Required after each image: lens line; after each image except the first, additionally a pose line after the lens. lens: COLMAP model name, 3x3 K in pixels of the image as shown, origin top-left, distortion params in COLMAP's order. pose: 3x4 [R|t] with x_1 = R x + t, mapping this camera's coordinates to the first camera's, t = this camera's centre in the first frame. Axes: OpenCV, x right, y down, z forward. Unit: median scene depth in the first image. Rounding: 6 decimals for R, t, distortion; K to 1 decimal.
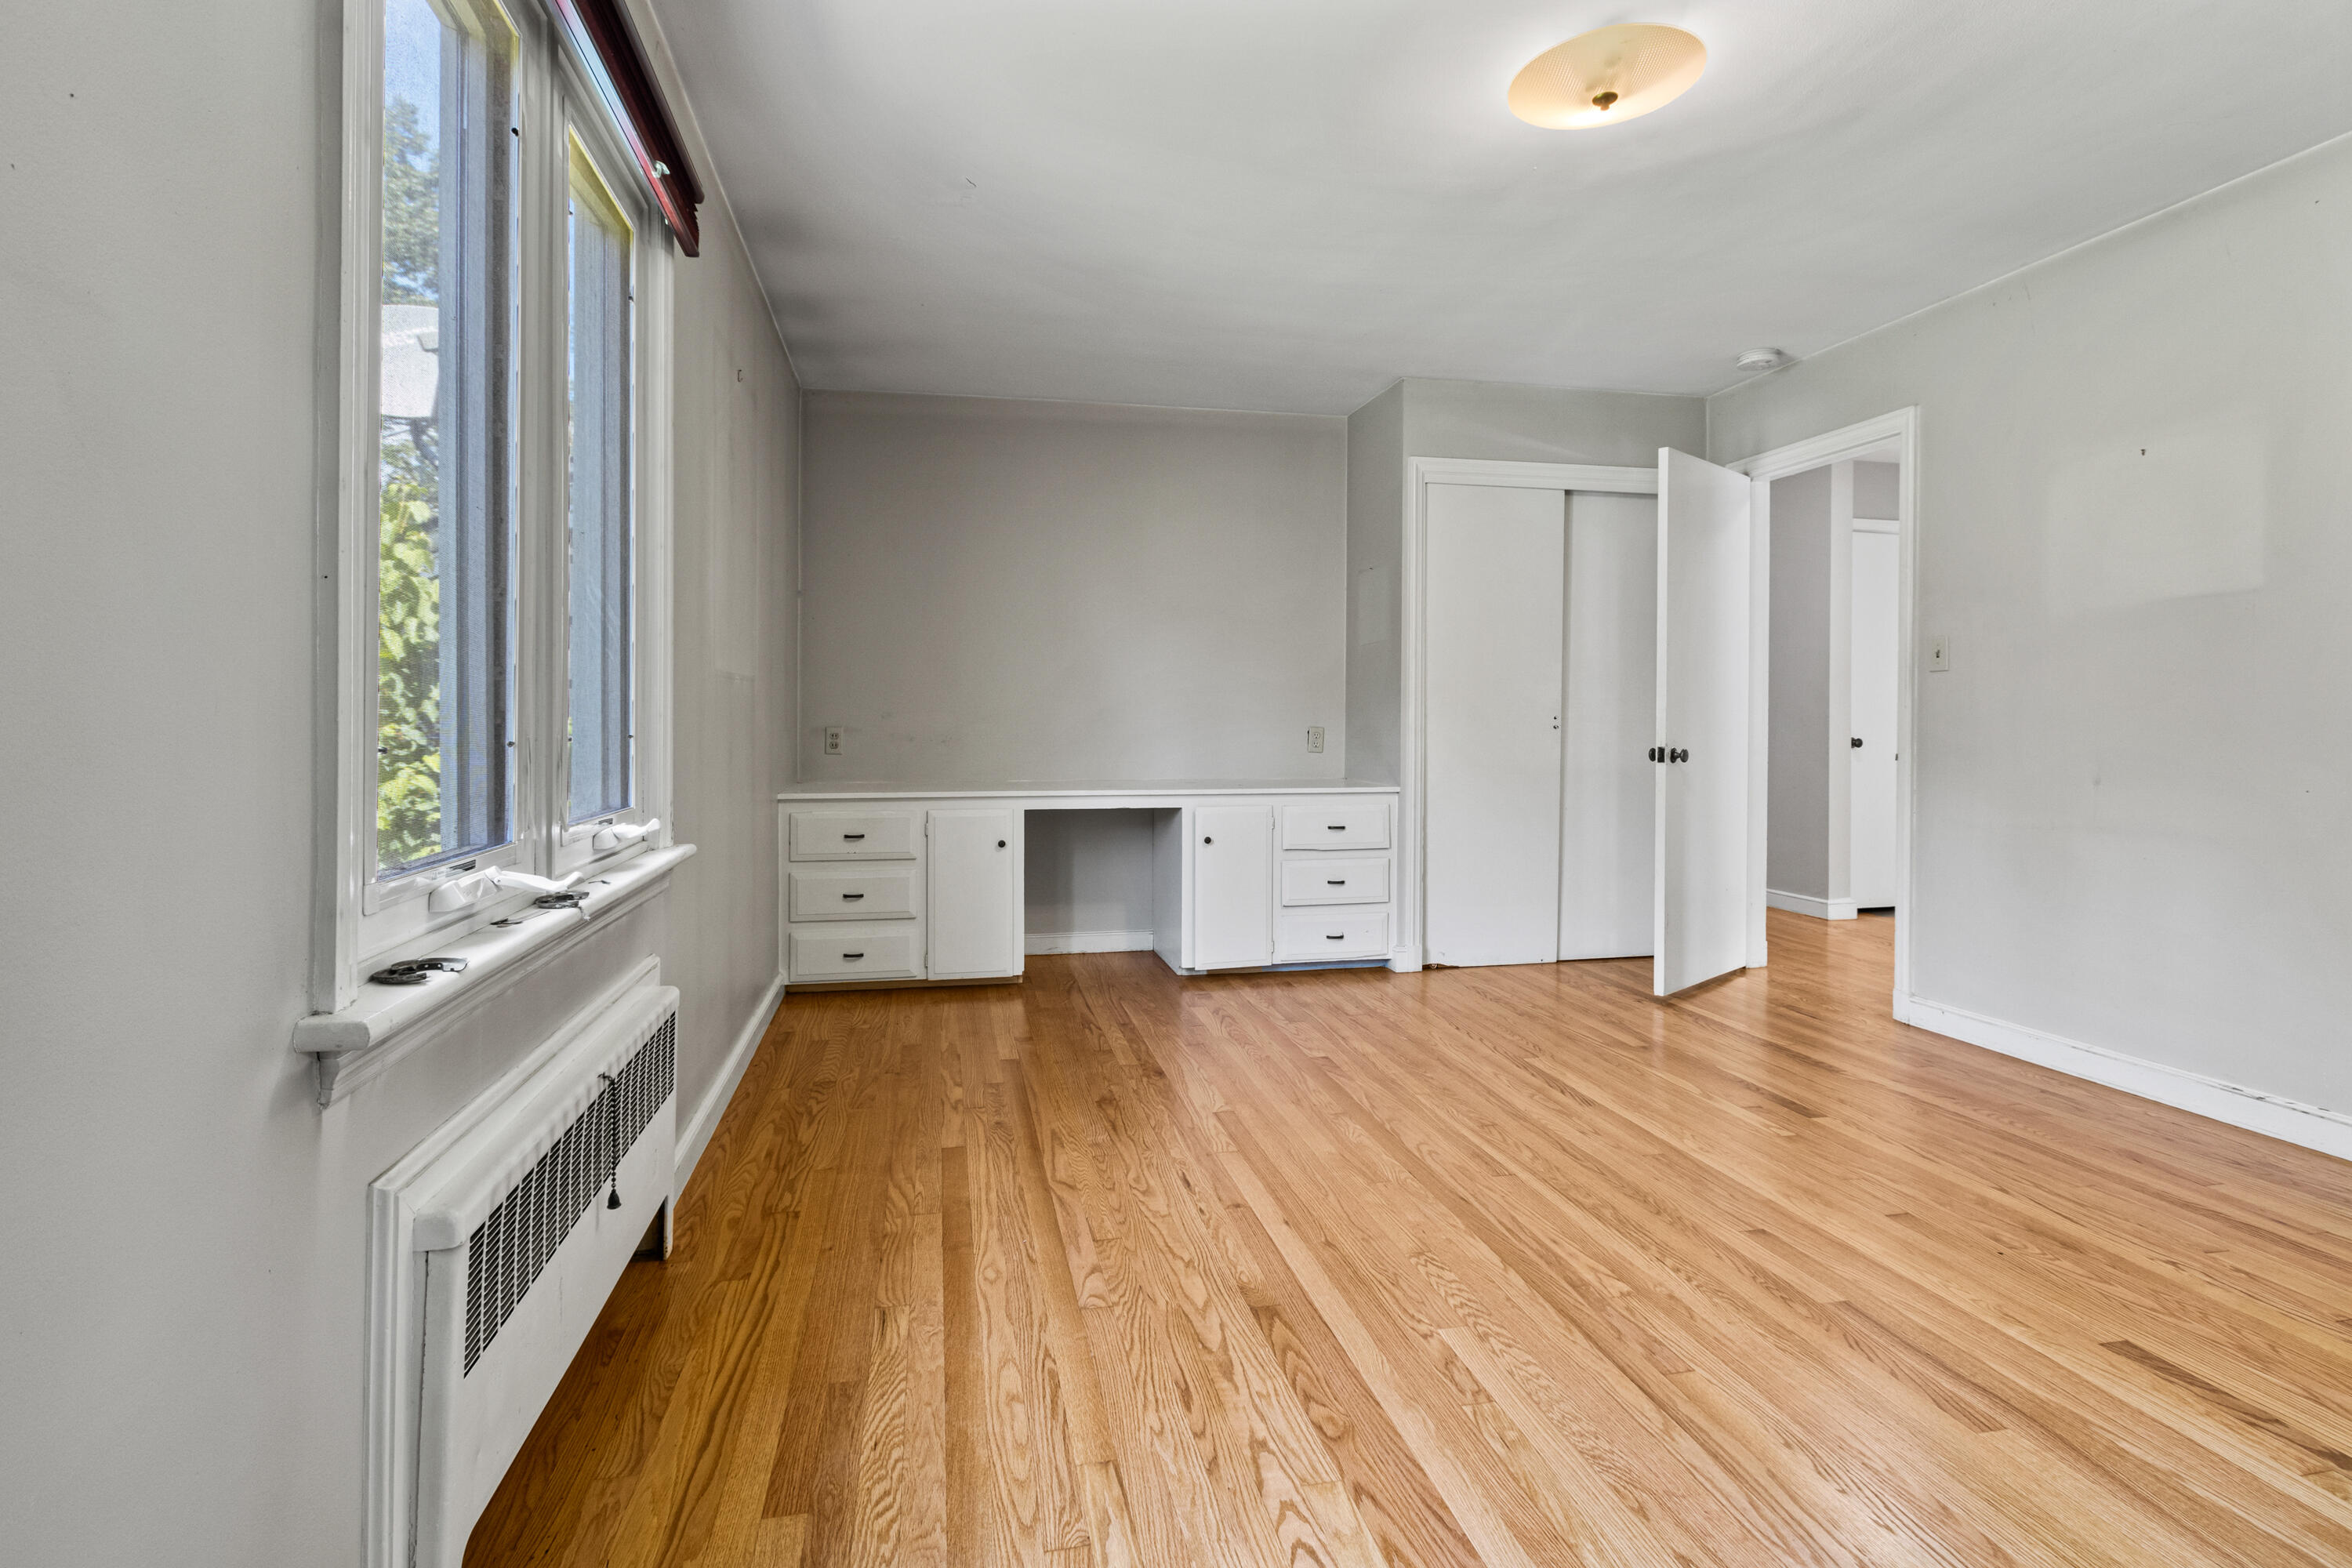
lens RADIAL K [[1121.0, 0, 1146.4], [0, 1121.0, 709.5], [0, 0, 1]] dist [0.003413, -0.001578]
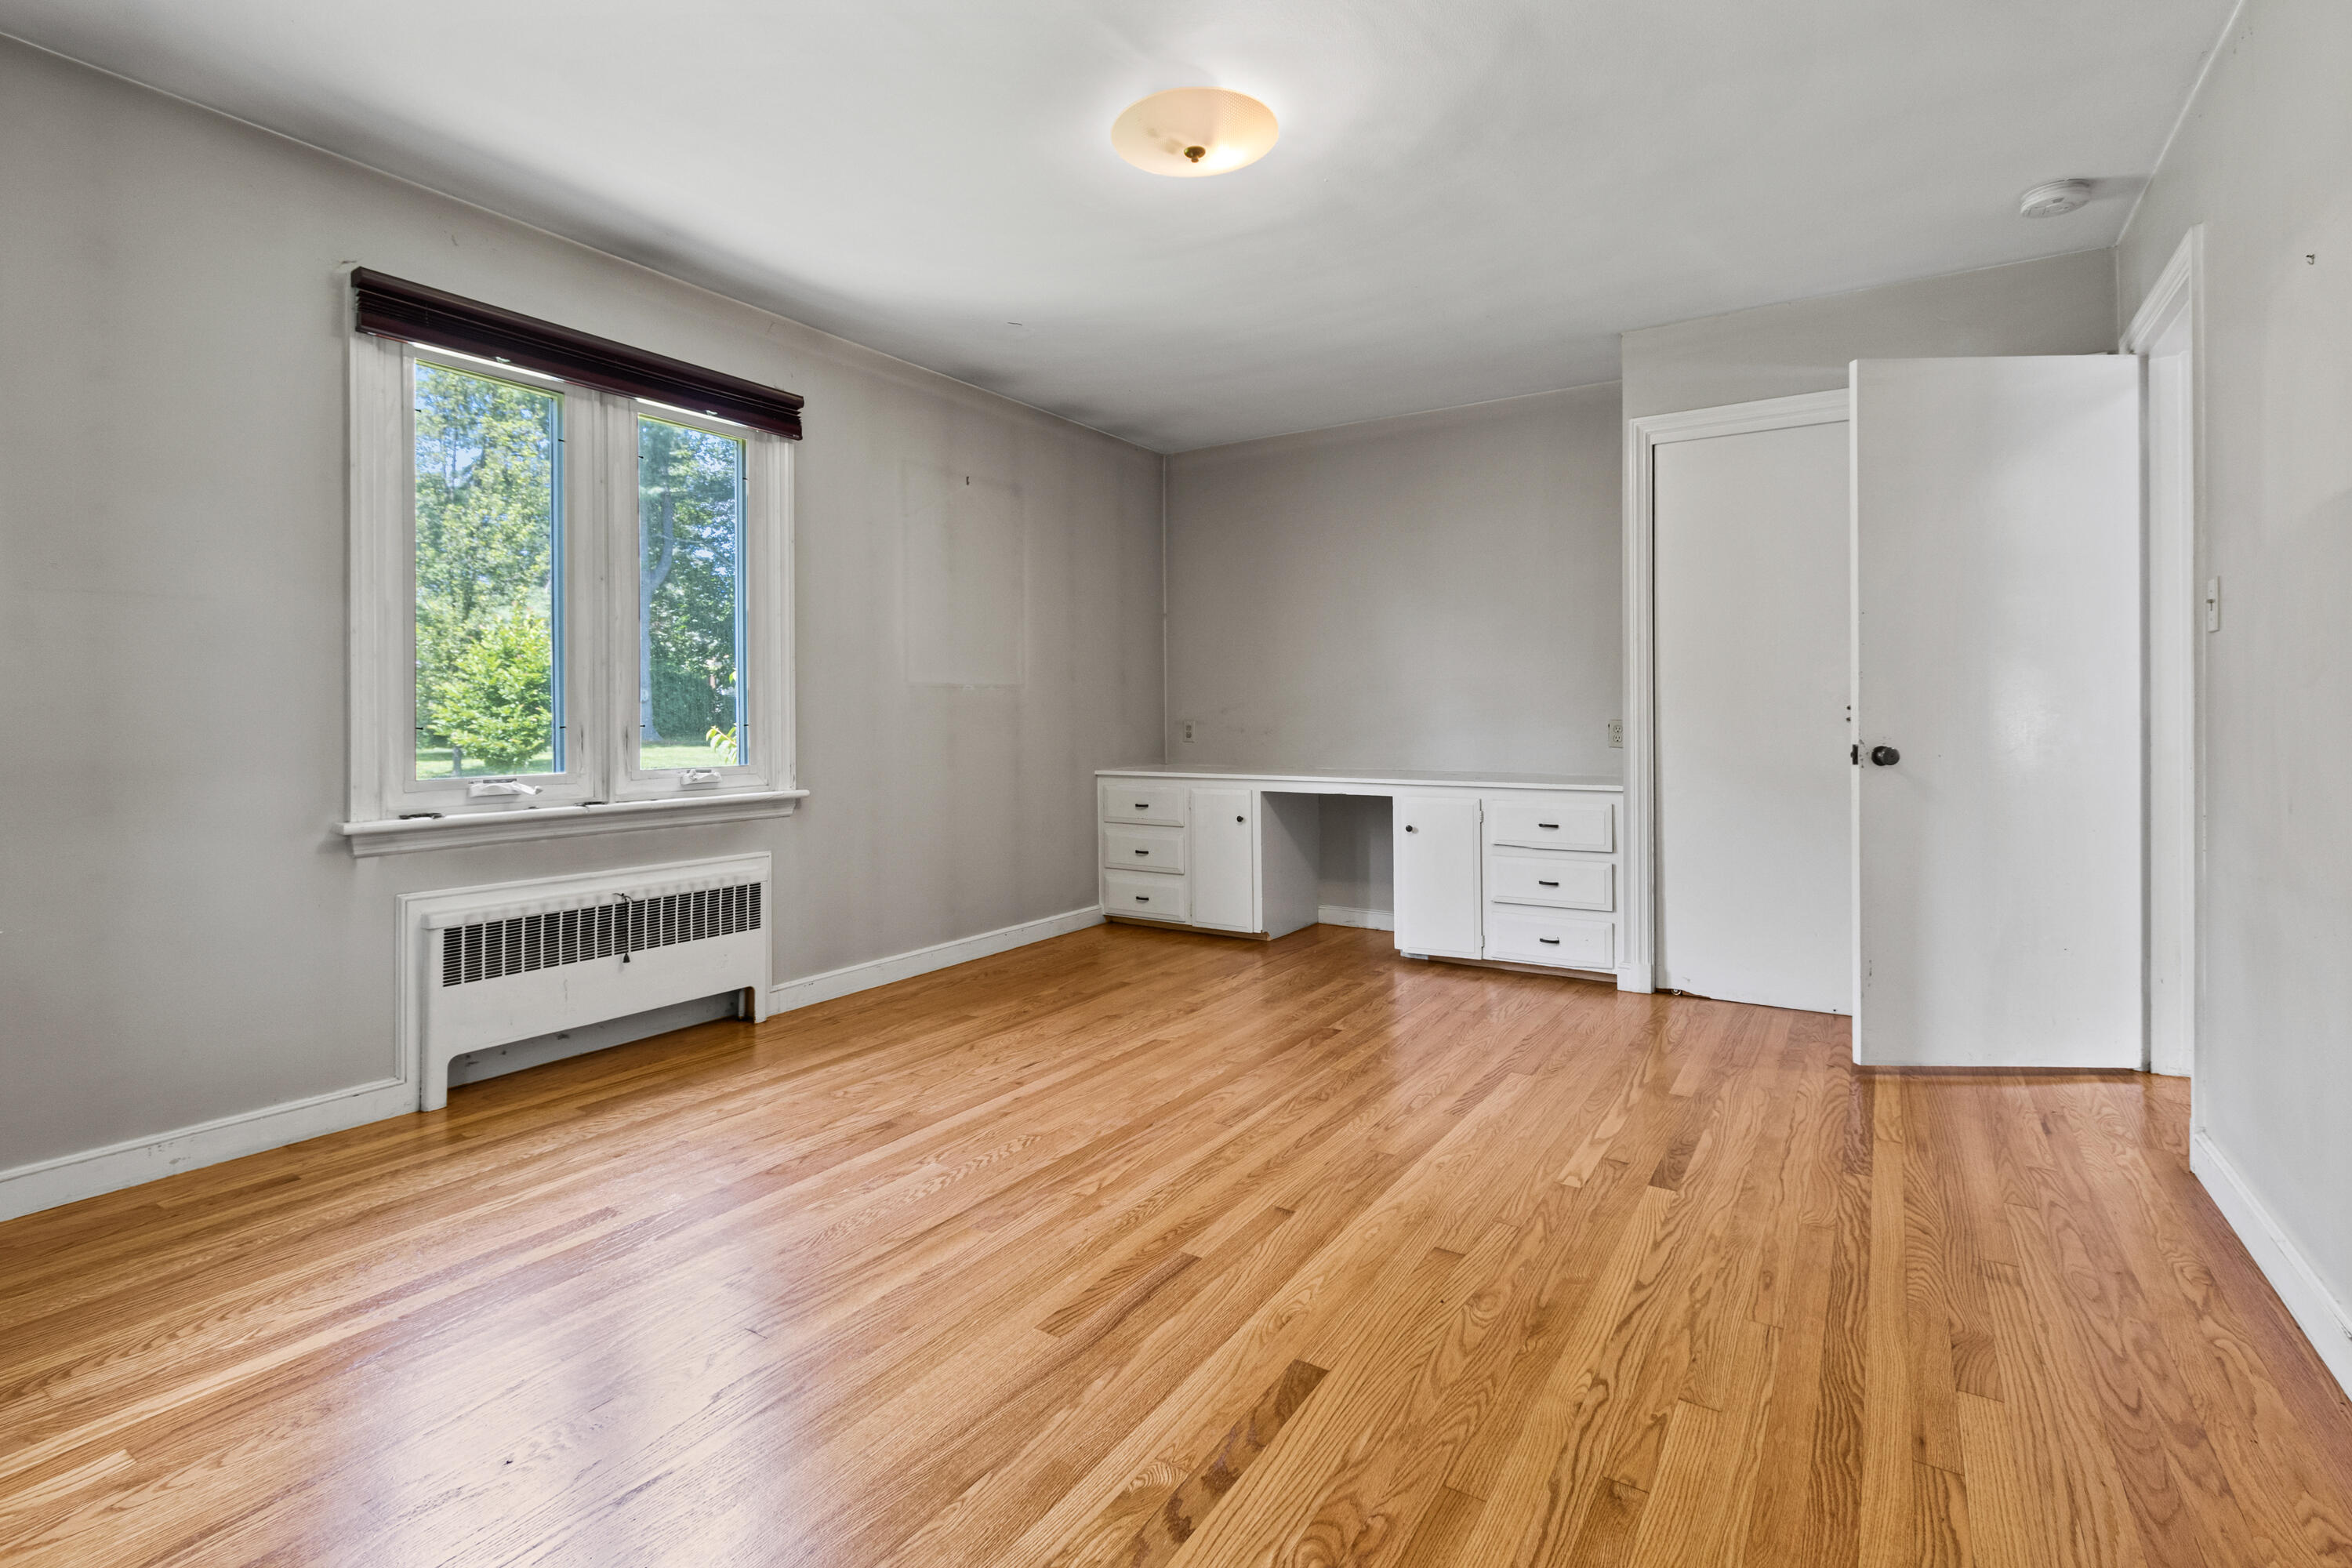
lens RADIAL K [[1121.0, 0, 1167.3], [0, 1121.0, 685.8], [0, 0, 1]] dist [0.003413, -0.001578]
pose [[0.710586, -0.023503, -0.703218, 1.016989], [0.010455, 0.999684, -0.022846, 0.009420], [0.703533, 0.008882, 0.710608, 0.168016]]
